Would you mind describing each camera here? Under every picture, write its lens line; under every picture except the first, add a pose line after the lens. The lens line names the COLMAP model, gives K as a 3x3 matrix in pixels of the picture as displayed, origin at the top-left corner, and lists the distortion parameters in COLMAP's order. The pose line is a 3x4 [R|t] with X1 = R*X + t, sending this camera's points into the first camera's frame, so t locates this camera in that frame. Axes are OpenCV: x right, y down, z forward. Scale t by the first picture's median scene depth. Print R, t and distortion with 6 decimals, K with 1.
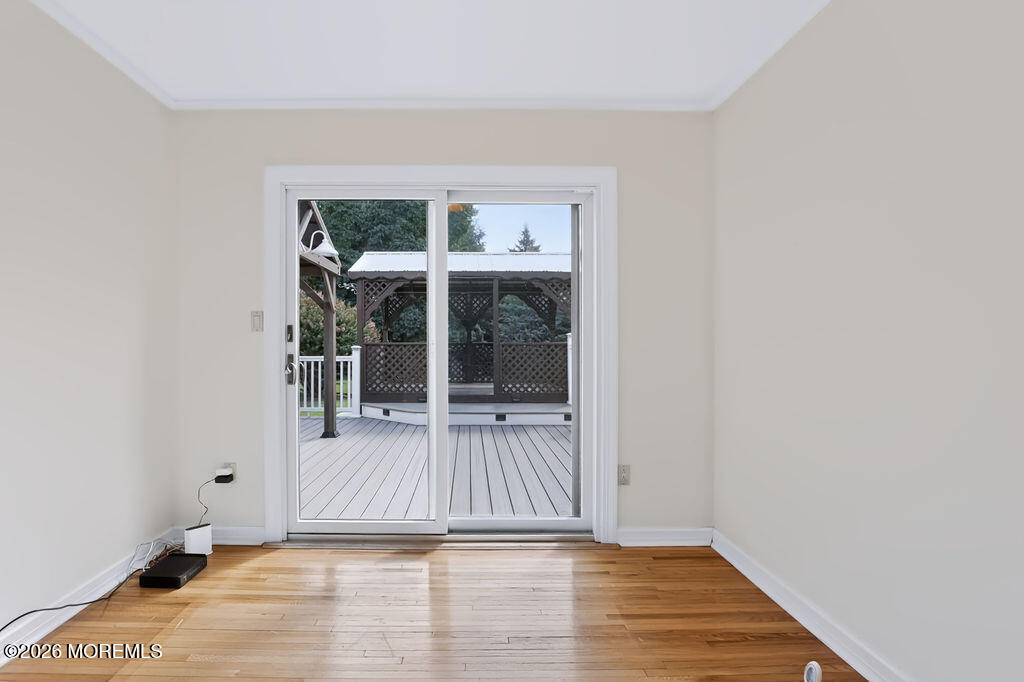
lens RADIAL K [[479.6, 0, 504.3], [0, 479.6, 344.3], [0, 0, 1]] dist [-0.023014, 0.001315]
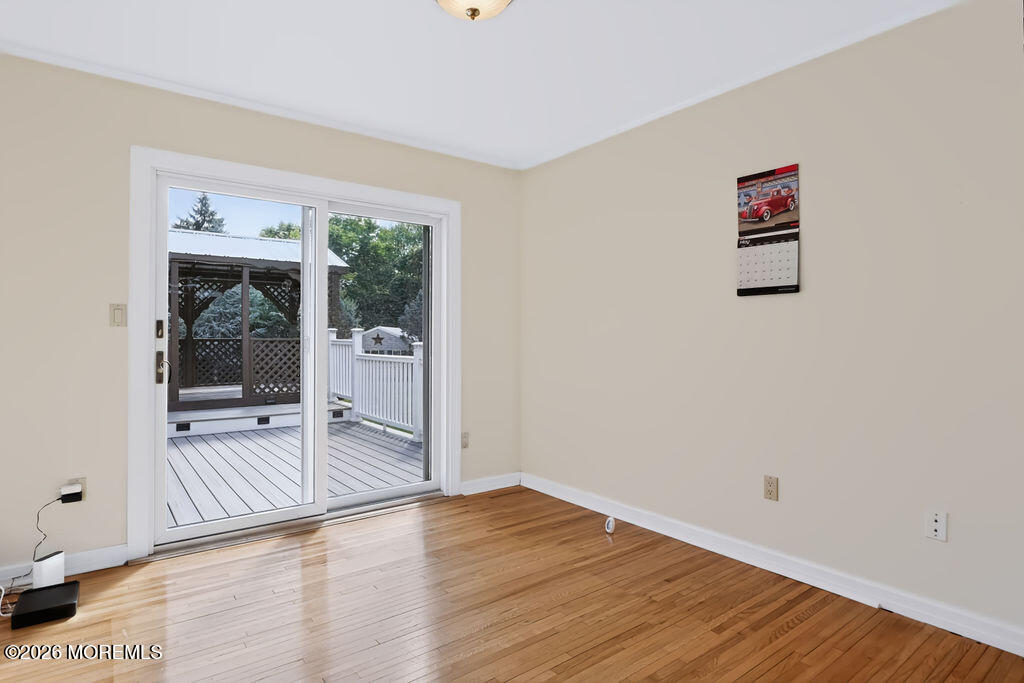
lens RADIAL K [[554.4, 0, 517.5], [0, 554.4, 338.1], [0, 0, 1]] dist [0.003094, 0.000062]
pose [[0.797789, -0.002862, 0.602929, -0.542776], [0.004935, 0.999986, -0.001783, -0.000014], [-0.602916, 0.004398, 0.797793, -0.285860]]
